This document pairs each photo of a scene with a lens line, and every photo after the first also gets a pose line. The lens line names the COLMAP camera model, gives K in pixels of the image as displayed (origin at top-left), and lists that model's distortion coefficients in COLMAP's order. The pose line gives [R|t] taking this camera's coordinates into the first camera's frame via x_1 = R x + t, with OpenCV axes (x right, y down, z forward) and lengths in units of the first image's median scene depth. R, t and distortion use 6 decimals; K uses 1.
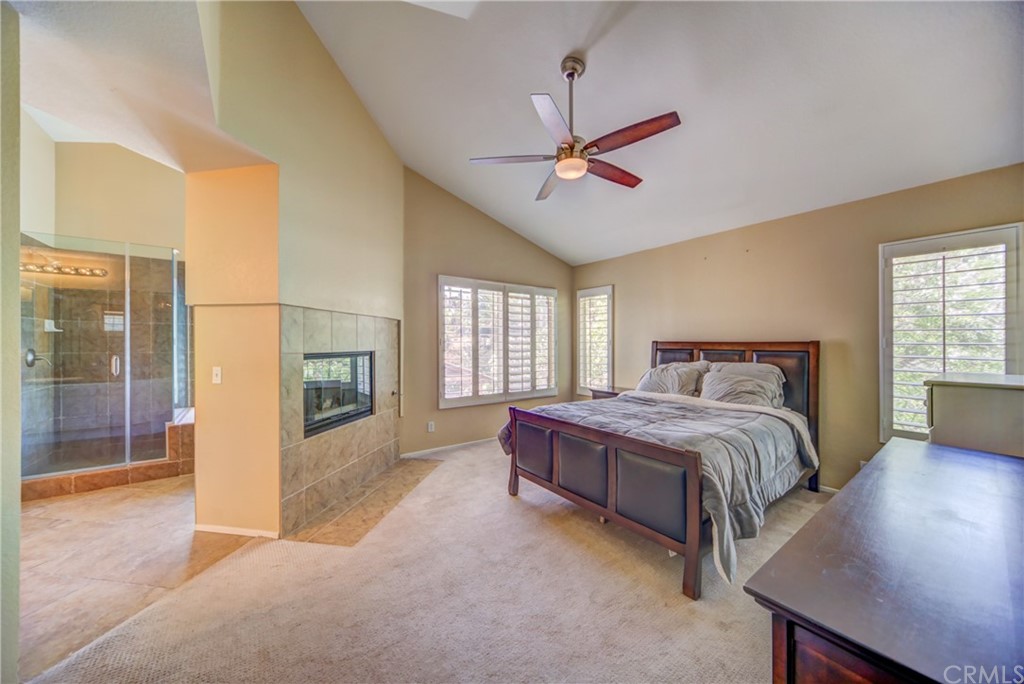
lens RADIAL K [[356.1, 0, 514.8], [0, 356.1, 340.0], [0, 0, 1]] dist [-0.003085, -0.000091]
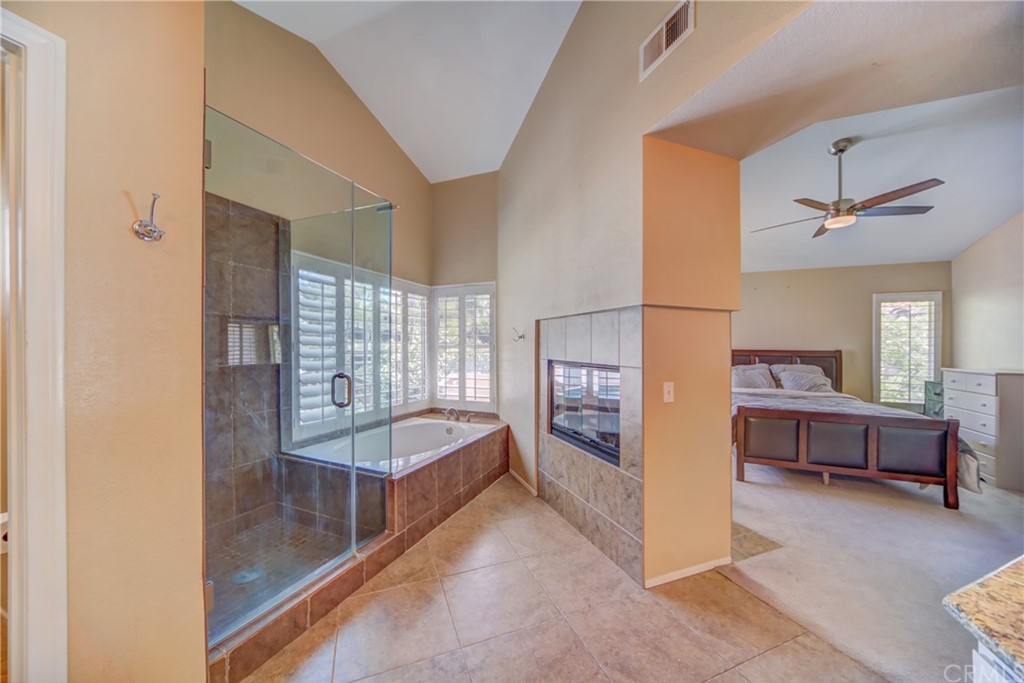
lens RADIAL K [[356.1, 0, 516.3], [0, 356.1, 346.4], [0, 0, 1]] dist [-0.003085, -0.000091]
pose [[0.862593, 0.007680, 0.505840, -1.110104], [-0.010978, 0.999933, 0.003540, -0.003237], [-0.505779, -0.008607, 0.862620, 0.331892]]
